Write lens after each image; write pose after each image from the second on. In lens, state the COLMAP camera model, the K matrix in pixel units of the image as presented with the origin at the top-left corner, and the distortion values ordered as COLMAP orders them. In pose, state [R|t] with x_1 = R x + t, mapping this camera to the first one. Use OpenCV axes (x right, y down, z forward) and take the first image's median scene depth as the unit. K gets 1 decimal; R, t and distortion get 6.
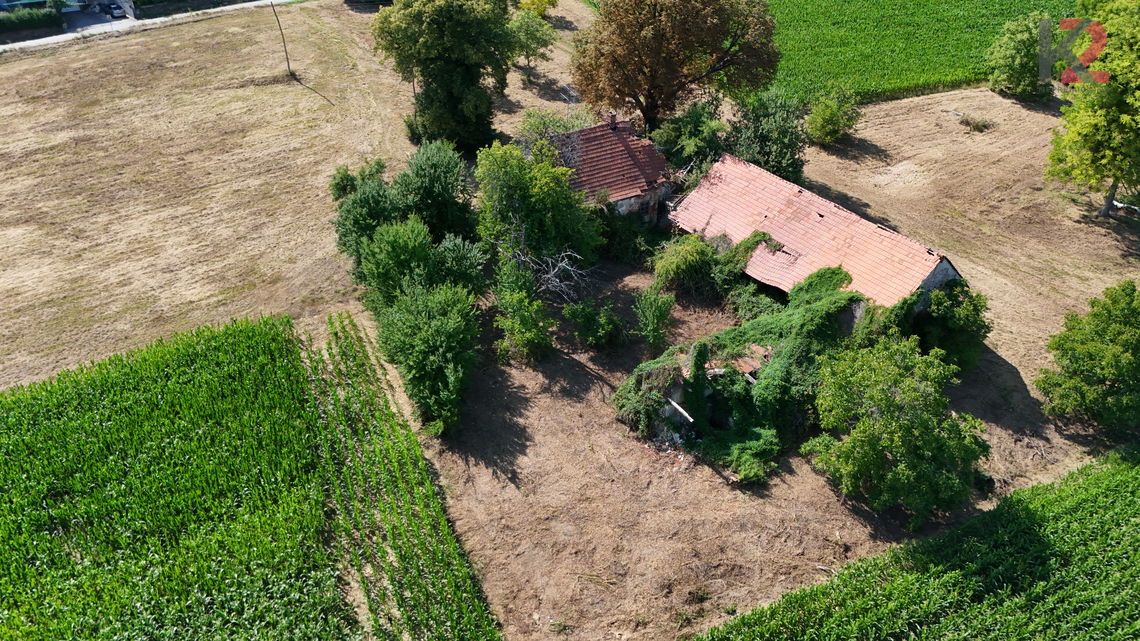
lens RADIAL K [[858.3, 0, 576.5], [0, 858.3, 319.3], [0, 0, 1]] dist [0.074136, -0.073889]
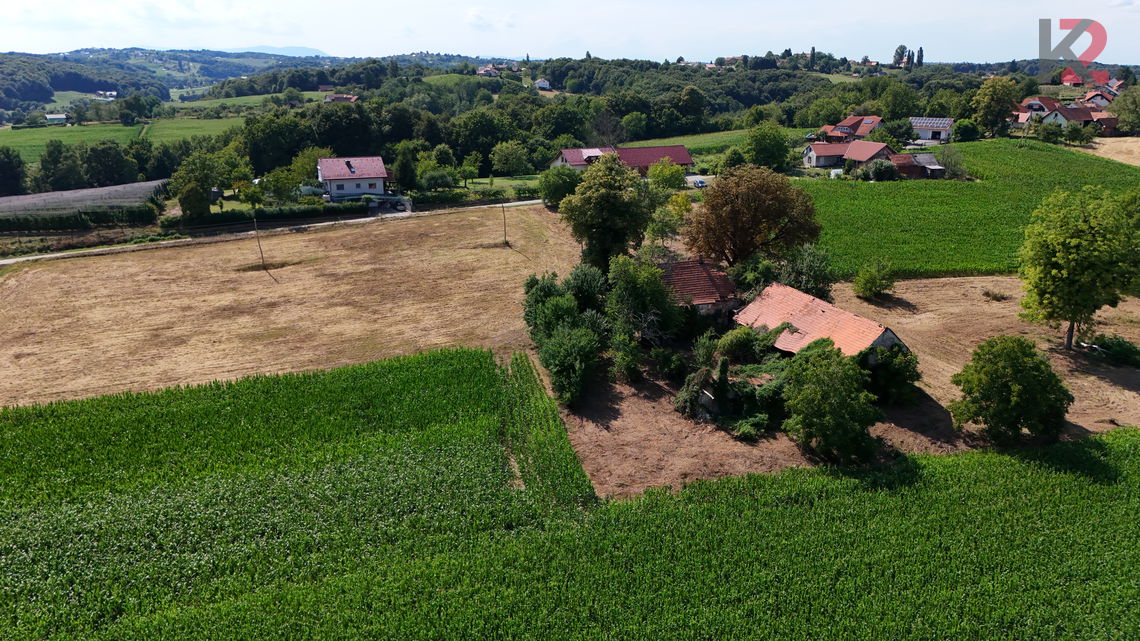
lens RADIAL K [[858.3, 0, 580.5], [0, 858.3, 327.3], [0, 0, 1]] dist [0.074136, -0.073889]
pose [[0.977930, 0.055863, -0.201325, 0.163765], [-0.107395, 0.960952, -0.255026, 0.343082], [0.179217, 0.271019, 0.945743, -0.534903]]
